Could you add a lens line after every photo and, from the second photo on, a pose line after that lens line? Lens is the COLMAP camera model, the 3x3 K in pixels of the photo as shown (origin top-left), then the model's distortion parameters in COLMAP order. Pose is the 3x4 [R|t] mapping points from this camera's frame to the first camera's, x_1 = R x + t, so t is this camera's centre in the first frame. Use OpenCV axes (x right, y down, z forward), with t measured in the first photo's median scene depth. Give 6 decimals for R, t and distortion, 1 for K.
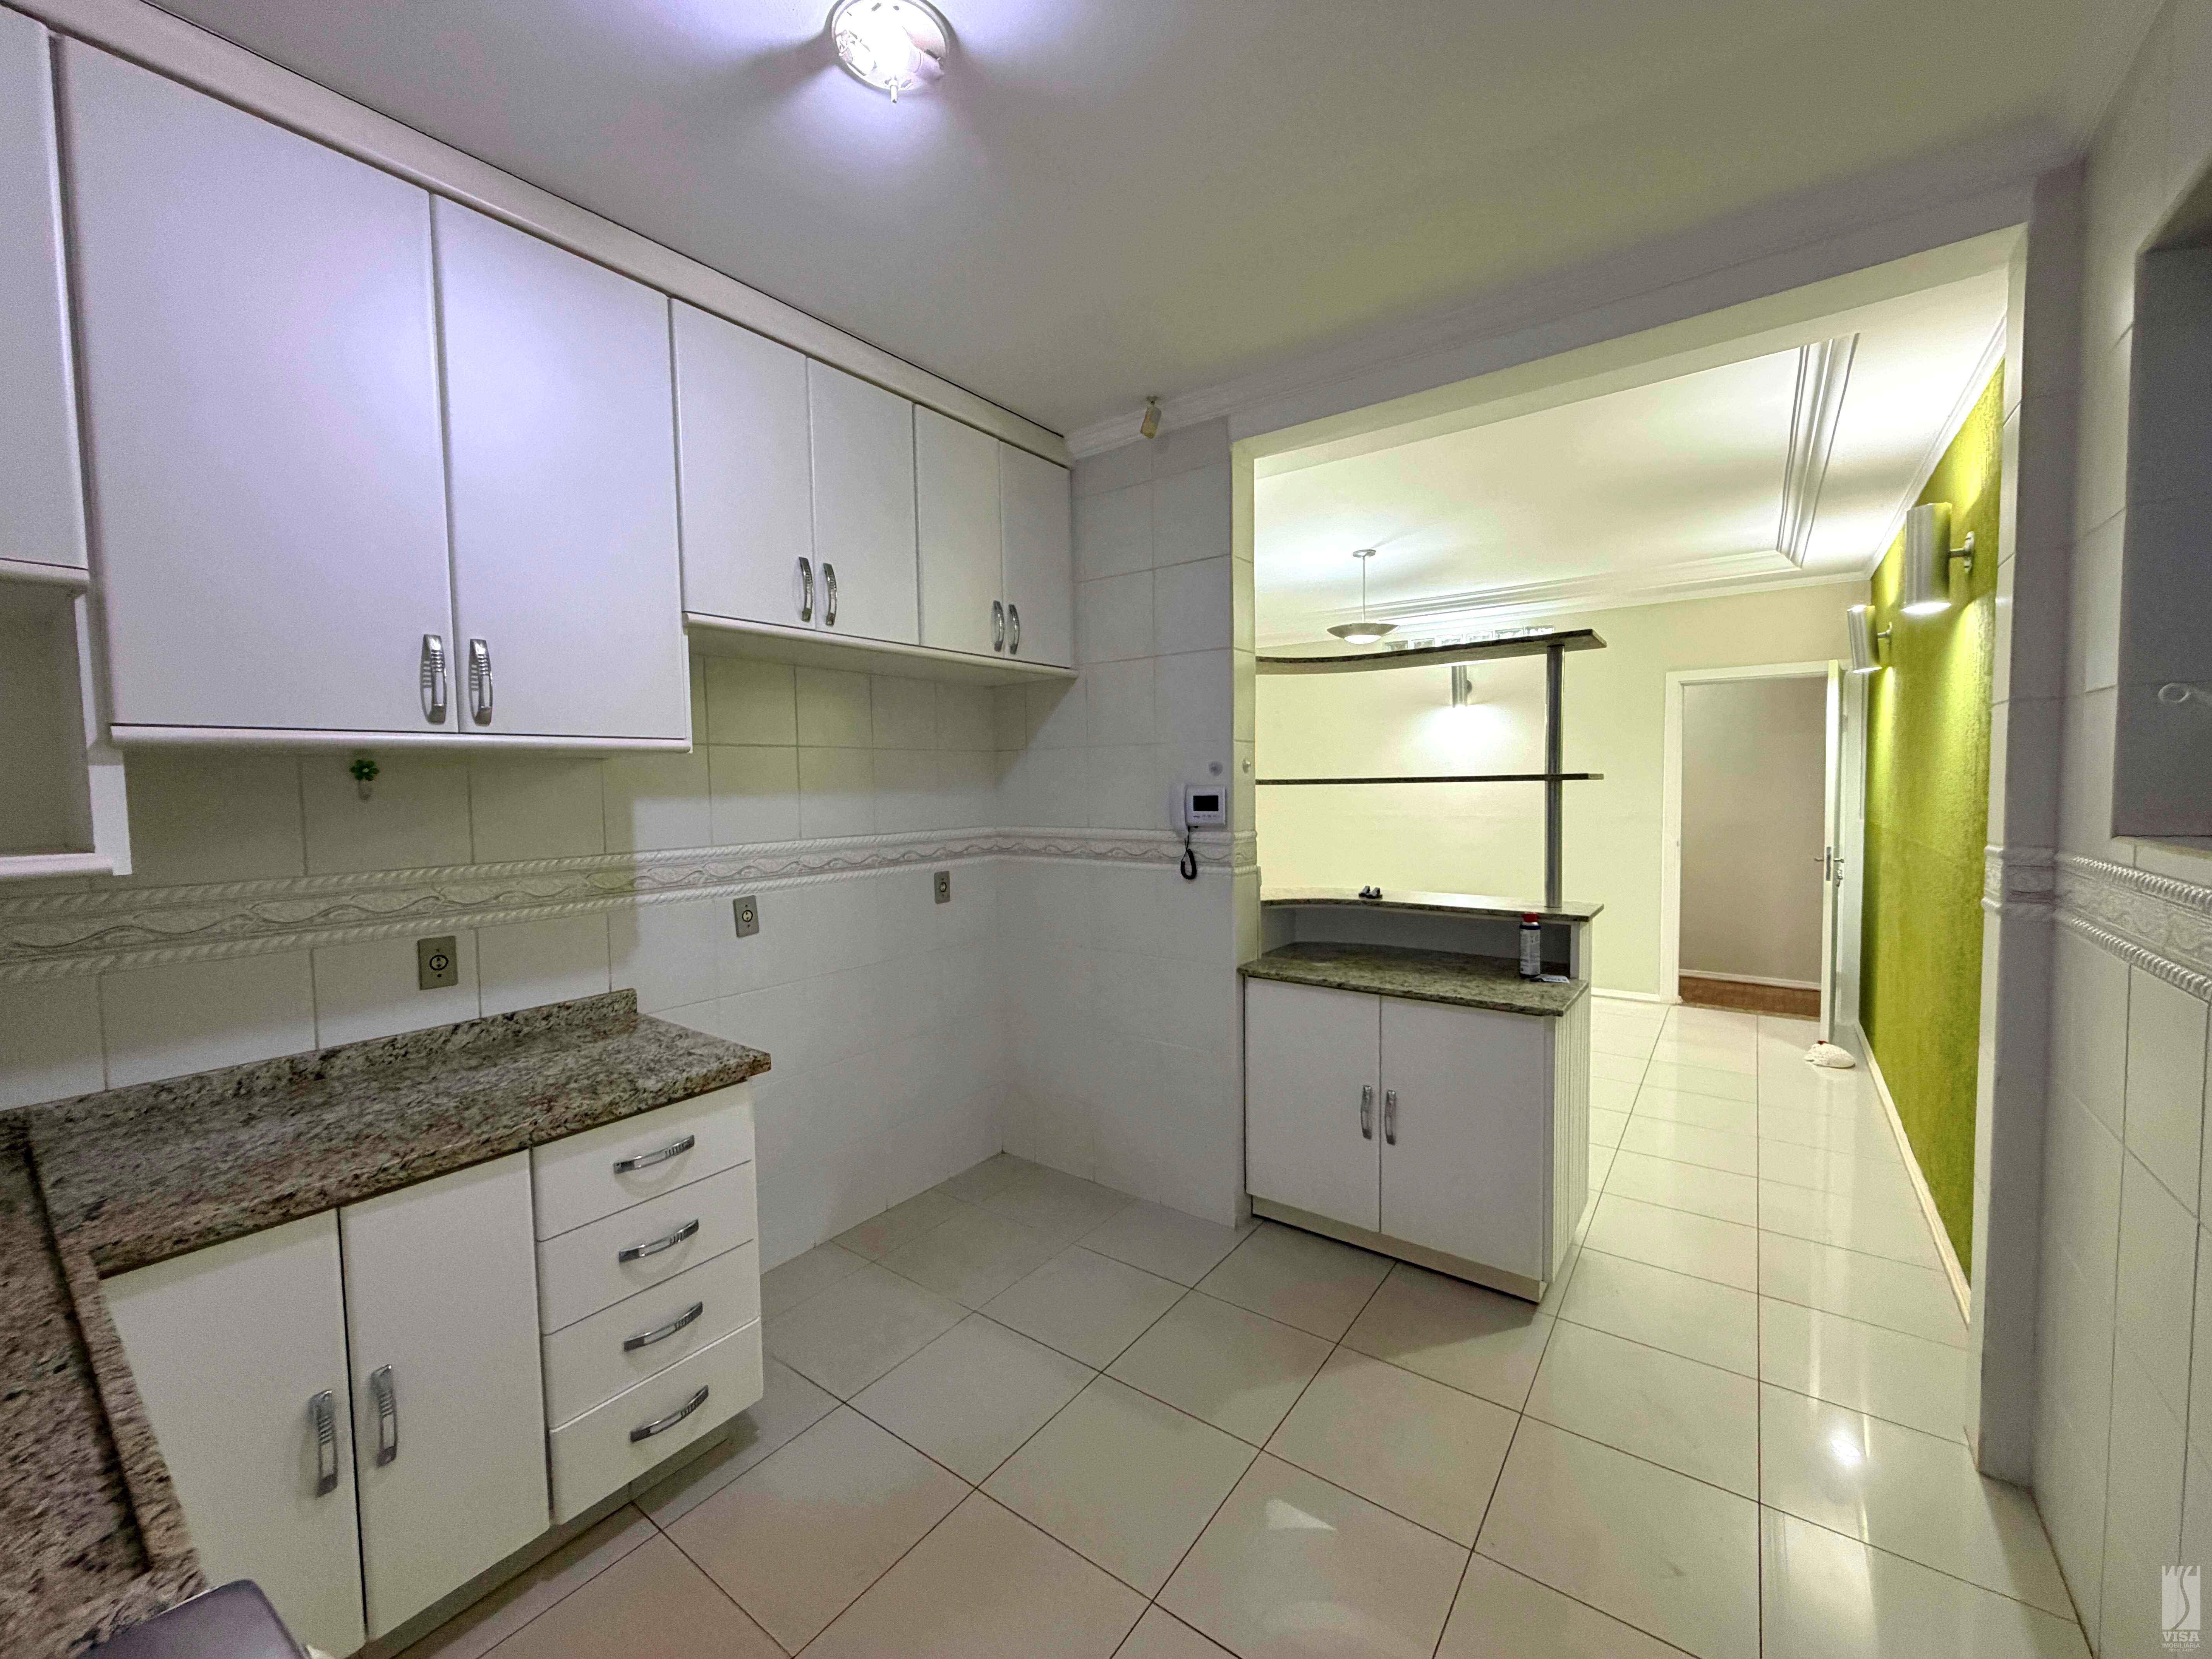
lens RADIAL K [[882.1, 0, 1092.1], [0, 882.1, 829.9], [0, 0, 1]] dist [0.001559, 0.000546]
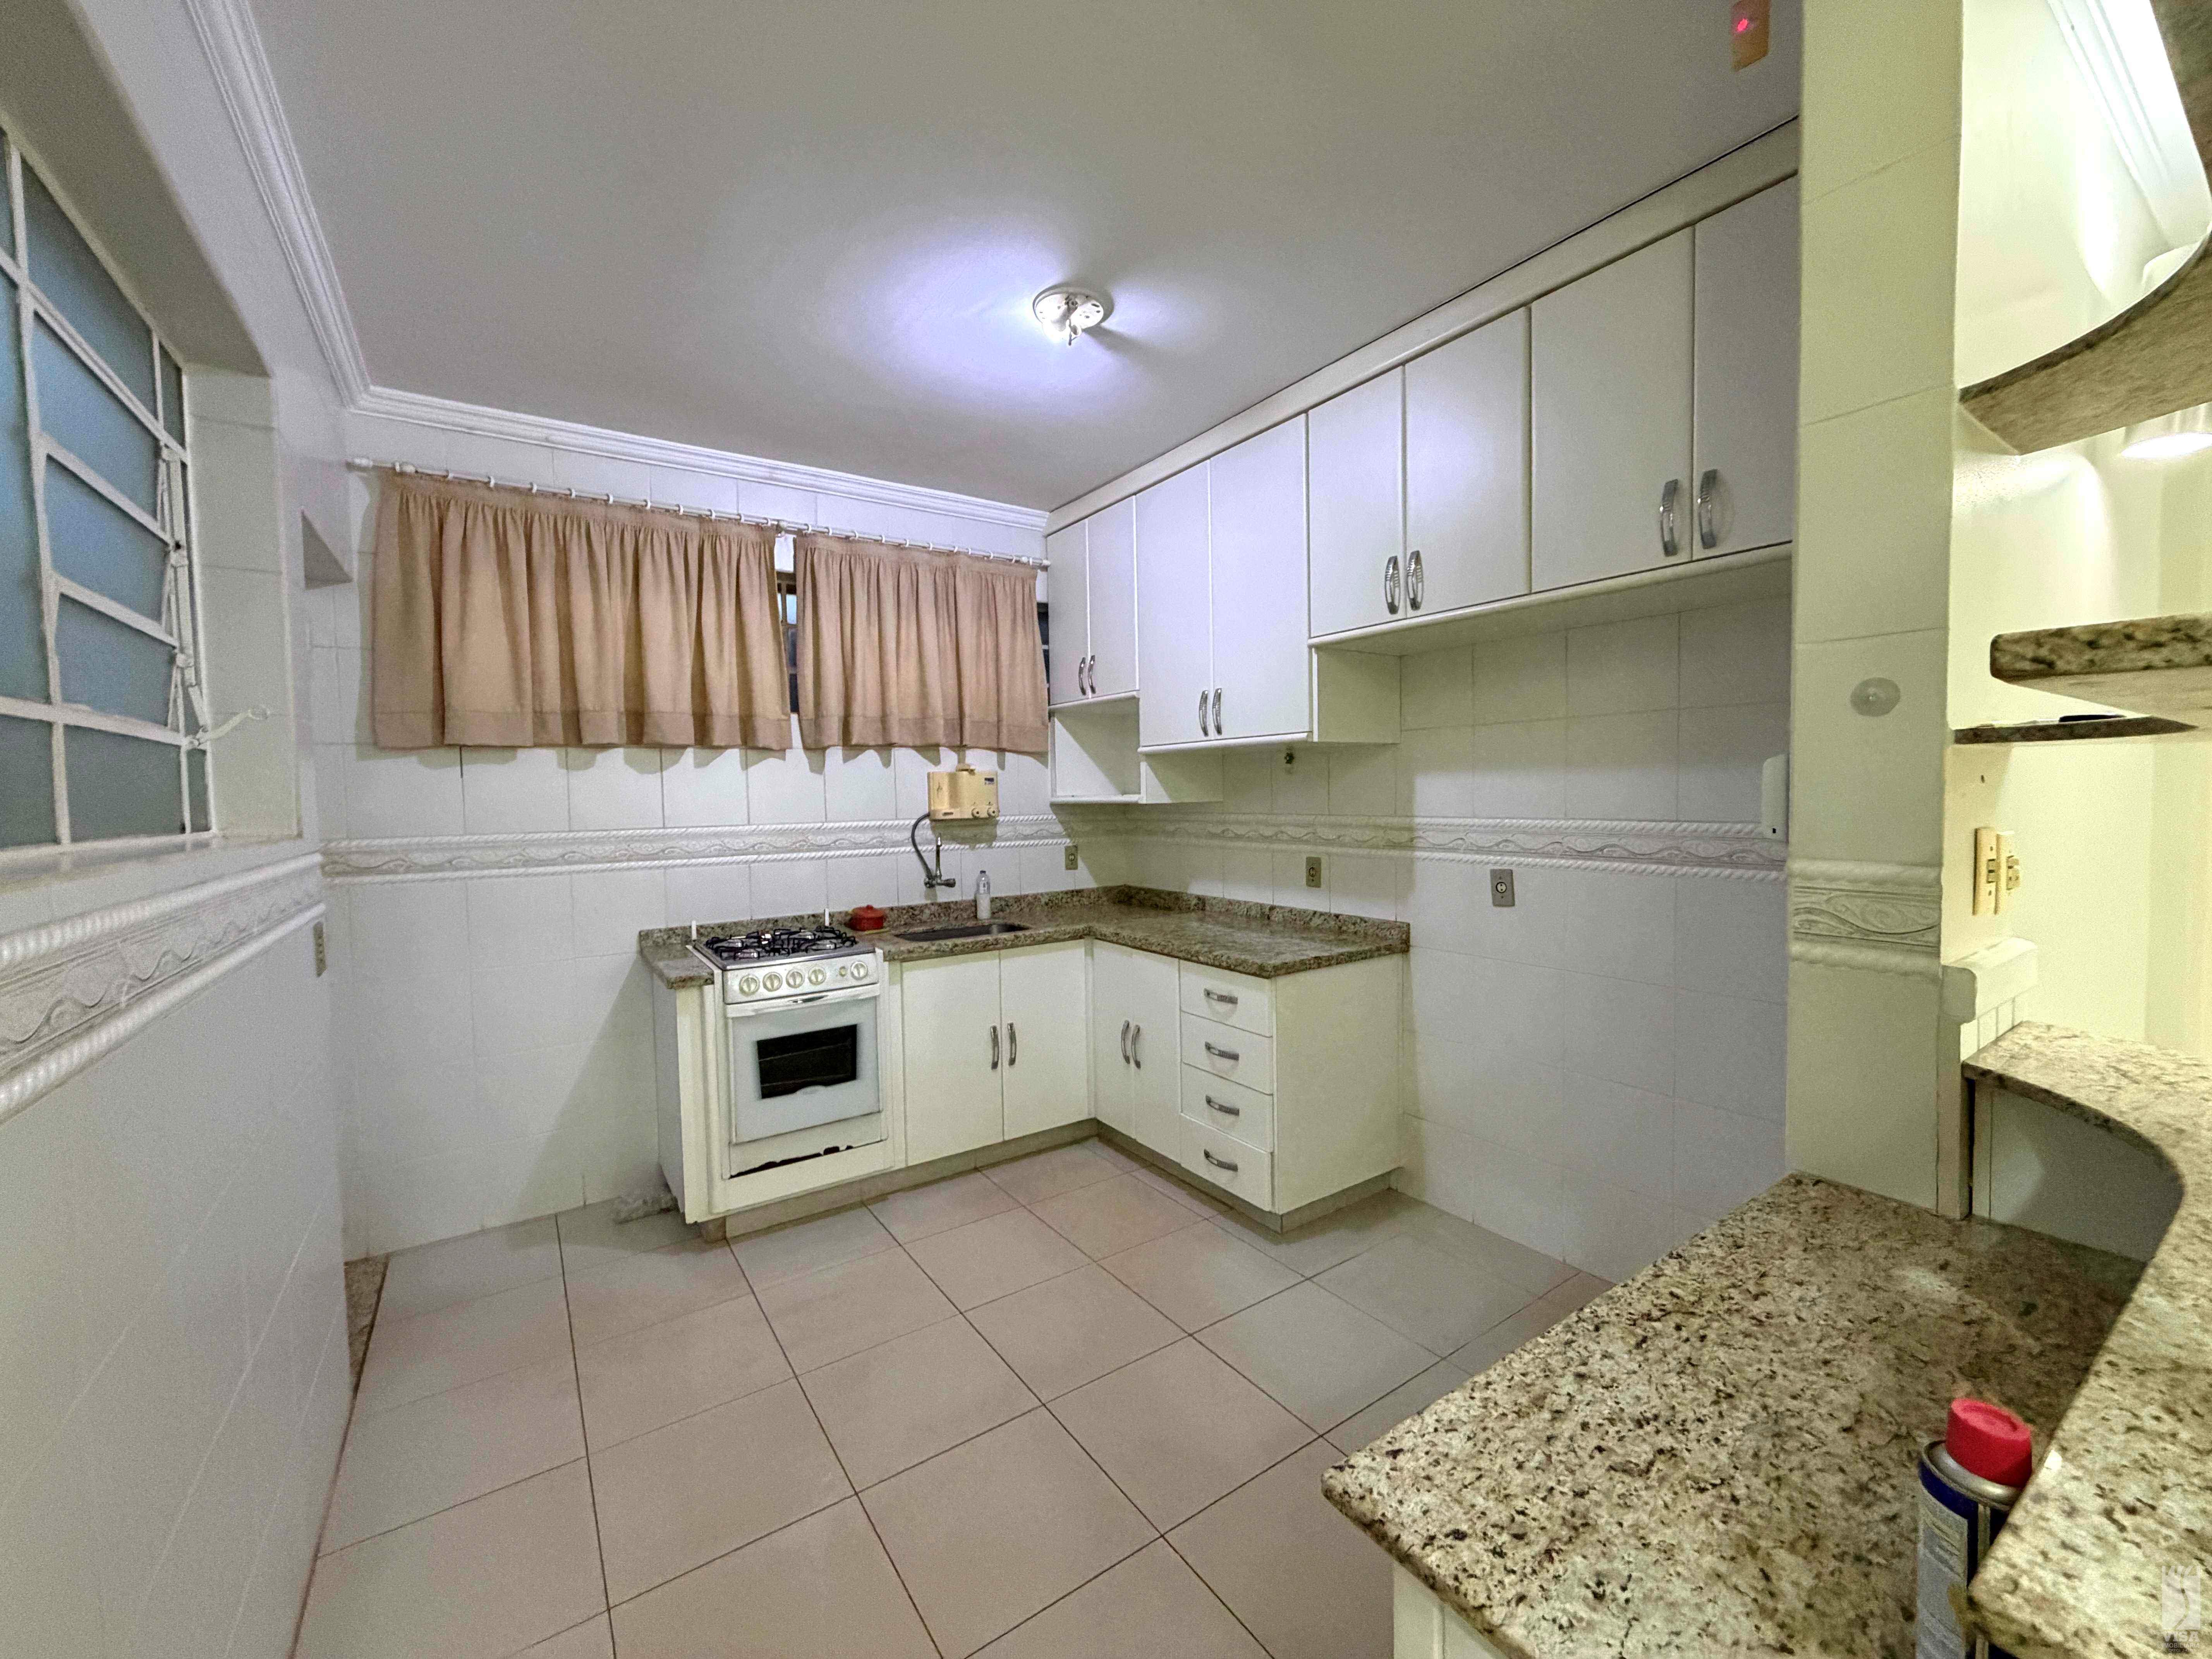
lens RADIAL K [[882.1, 0, 1094.1], [0, 882.1, 826.1], [0, 0, 1]] dist [0.001559, 0.000546]
pose [[-0.327293, 0.064140, -0.942743, 0.857404], [-0.027249, 0.996638, 0.077267, -0.048060], [0.944530, 0.050978, -0.324445, 1.023627]]
